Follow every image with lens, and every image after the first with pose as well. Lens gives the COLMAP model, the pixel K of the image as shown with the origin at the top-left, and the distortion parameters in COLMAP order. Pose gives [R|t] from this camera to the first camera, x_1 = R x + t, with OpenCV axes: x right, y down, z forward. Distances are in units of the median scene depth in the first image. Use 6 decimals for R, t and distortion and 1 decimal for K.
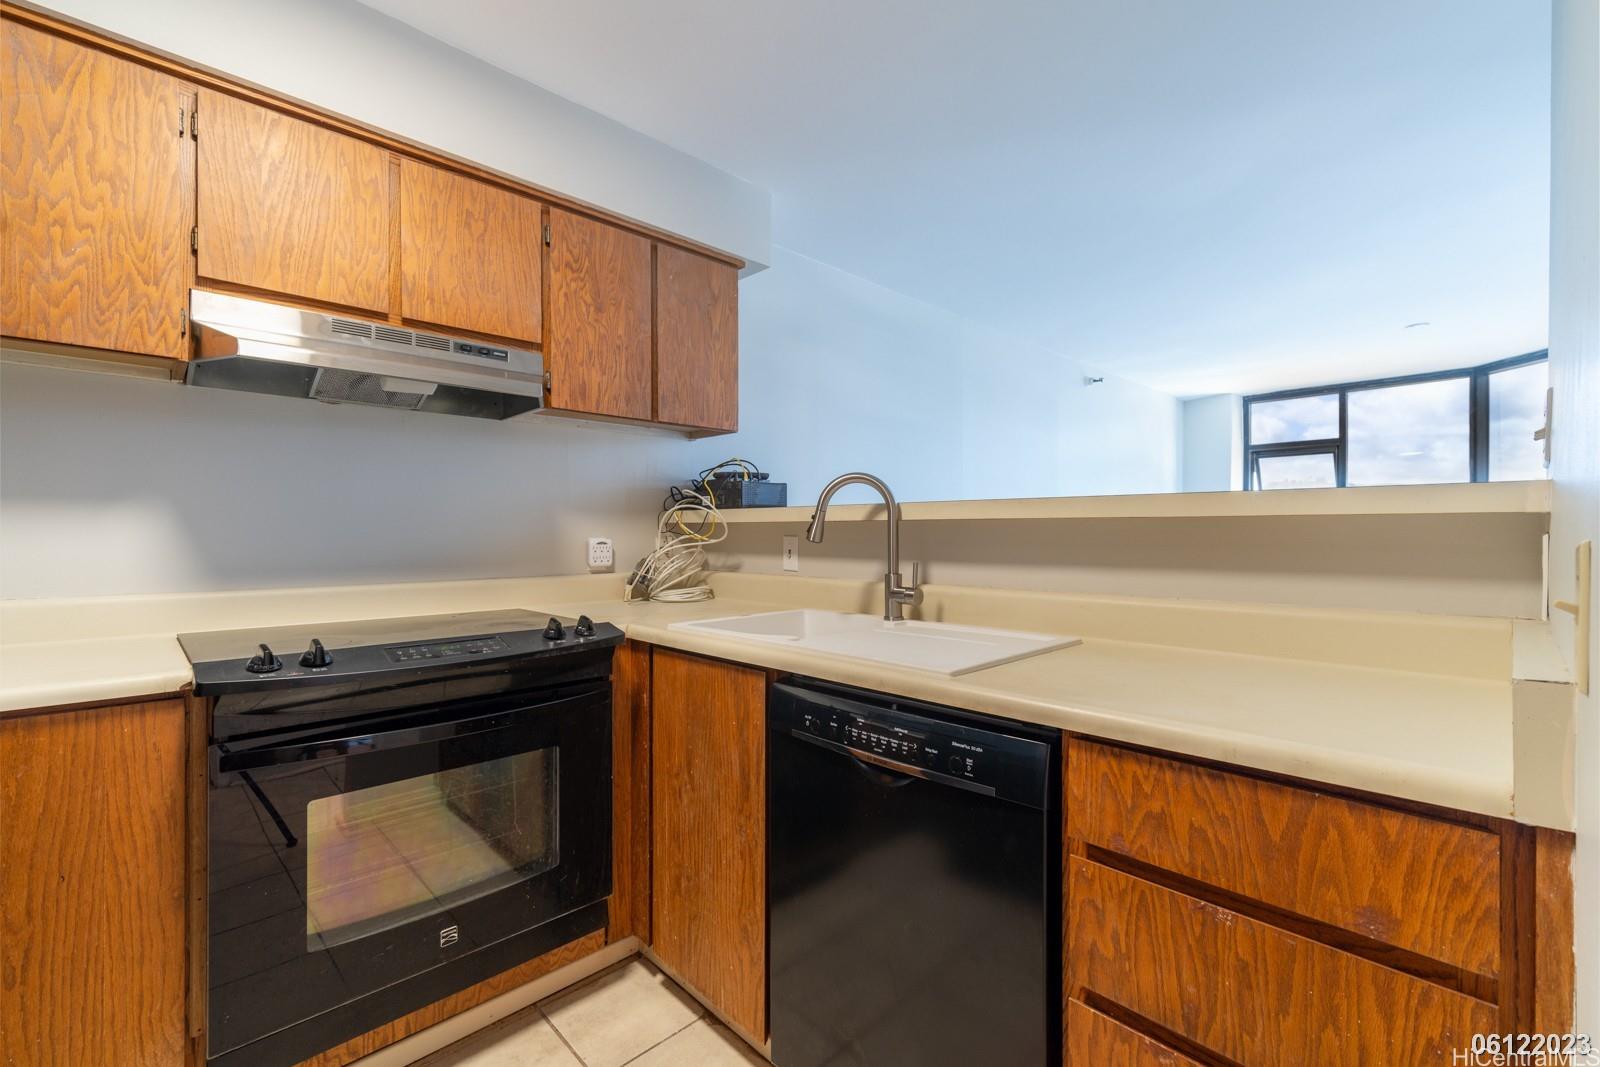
lens RADIAL K [[685.9, 0, 806.0], [0, 685.9, 530.3], [0, 0, 1]] dist [-0.005545, 0.000134]
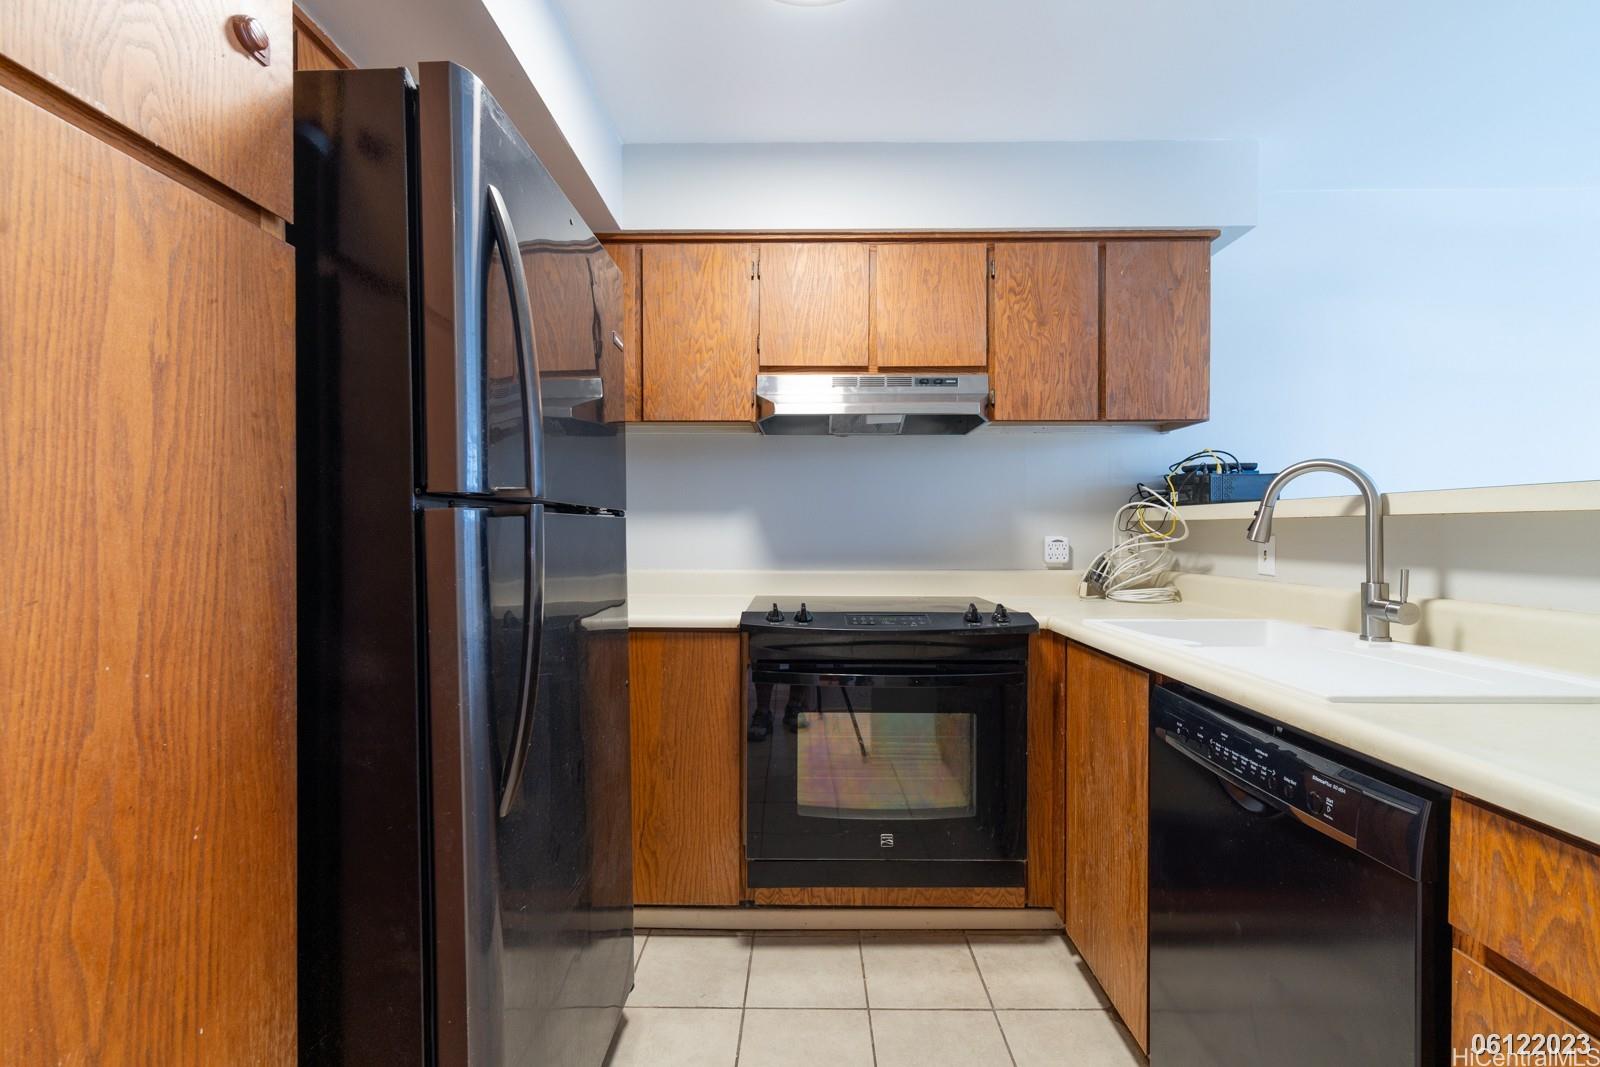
lens RADIAL K [[685.9, 0, 797.7], [0, 685.9, 527.0], [0, 0, 1]] dist [-0.005545, 0.000134]
pose [[0.706237, -0.004324, -0.707962, 0.242124], [0.002232, 0.999990, -0.003881, 0.000604], [0.707972, 0.001160, 0.706240, -0.037922]]
